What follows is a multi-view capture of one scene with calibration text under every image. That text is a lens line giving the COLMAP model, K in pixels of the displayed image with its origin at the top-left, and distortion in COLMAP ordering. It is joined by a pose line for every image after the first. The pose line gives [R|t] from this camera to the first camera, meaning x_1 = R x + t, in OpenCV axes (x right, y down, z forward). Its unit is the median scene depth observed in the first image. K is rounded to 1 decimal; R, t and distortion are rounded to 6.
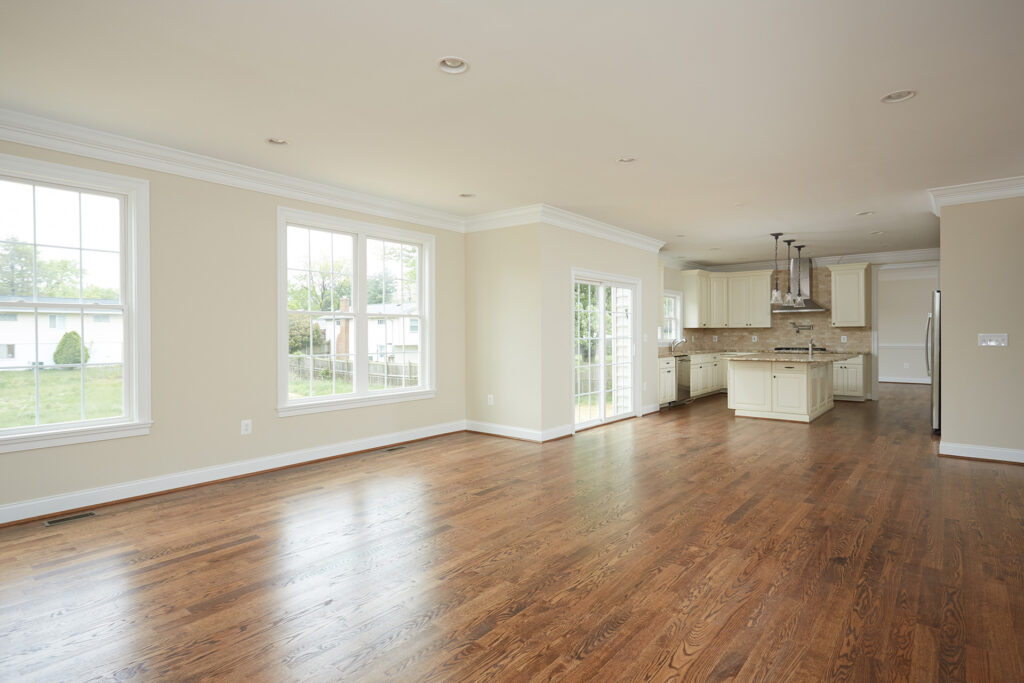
lens RADIAL K [[559.9, 0, 505.2], [0, 559.9, 335.0], [0, 0, 1]] dist [0.029084, -0.000534]
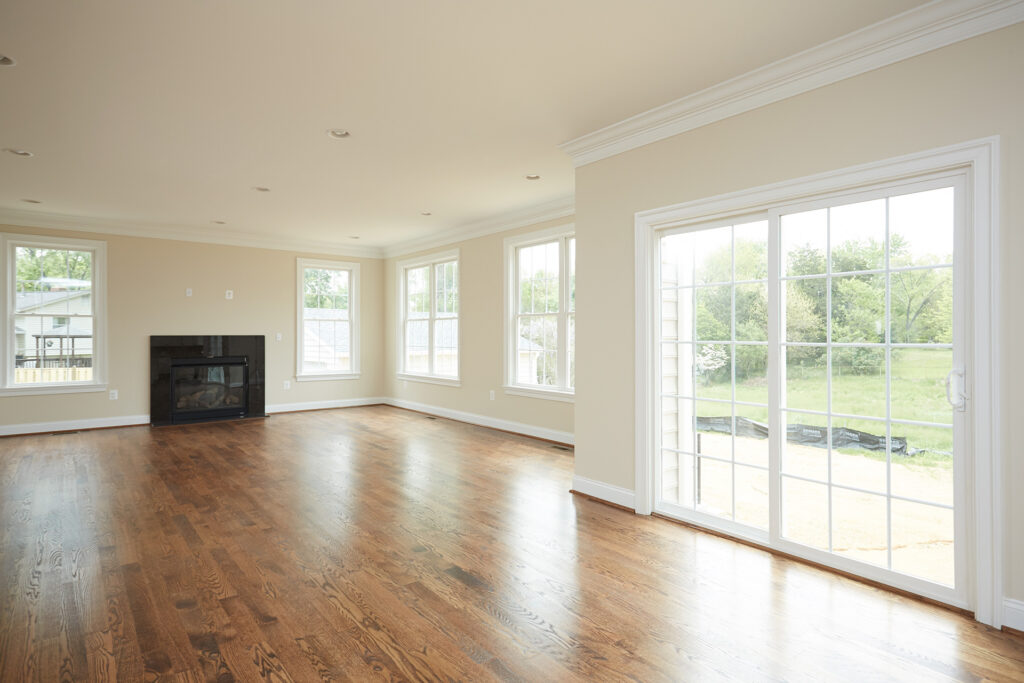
lens RADIAL K [[559.9, 0, 505.2], [0, 559.9, 335.0], [0, 0, 1]] dist [0.029084, -0.000534]
pose [[-0.233352, 0.004961, -0.972380, 0.817421], [-0.002234, 0.999982, 0.005638, -0.001640], [0.972390, 0.003488, -0.233336, 1.182965]]
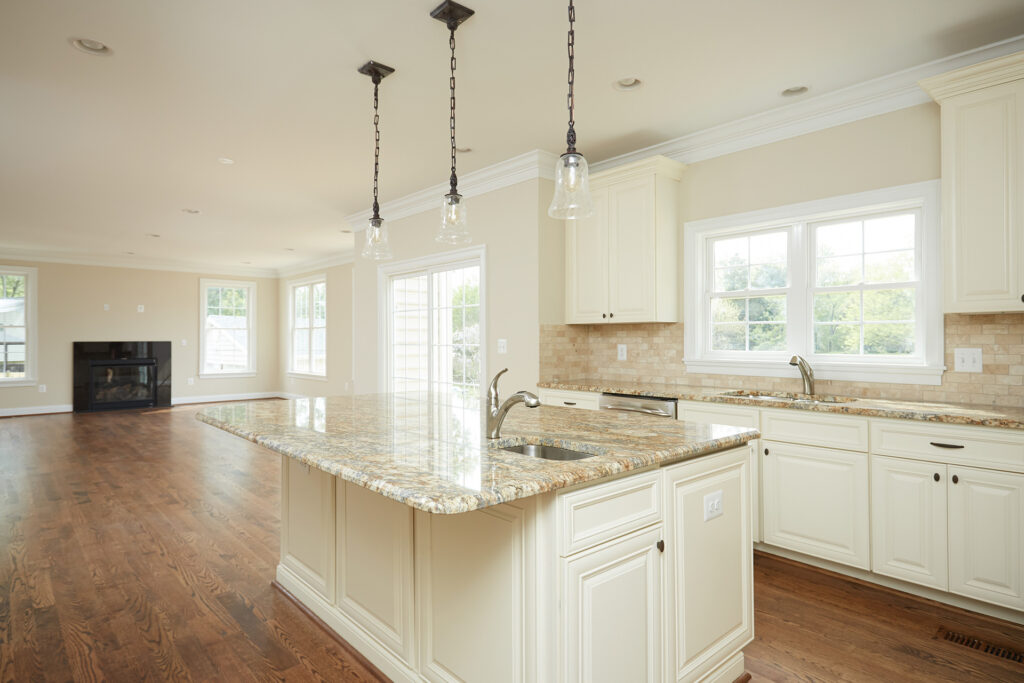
lens RADIAL K [[581.6, 0, 507.5], [0, 581.6, 335.1], [0, 0, 1]] dist [0.032332, 0.000167]
pose [[-0.183361, -0.003840, -0.983038, 1.468208], [-0.000353, 0.999993, -0.003841, -0.005864], [0.983046, -0.000357, -0.183361, 1.961012]]
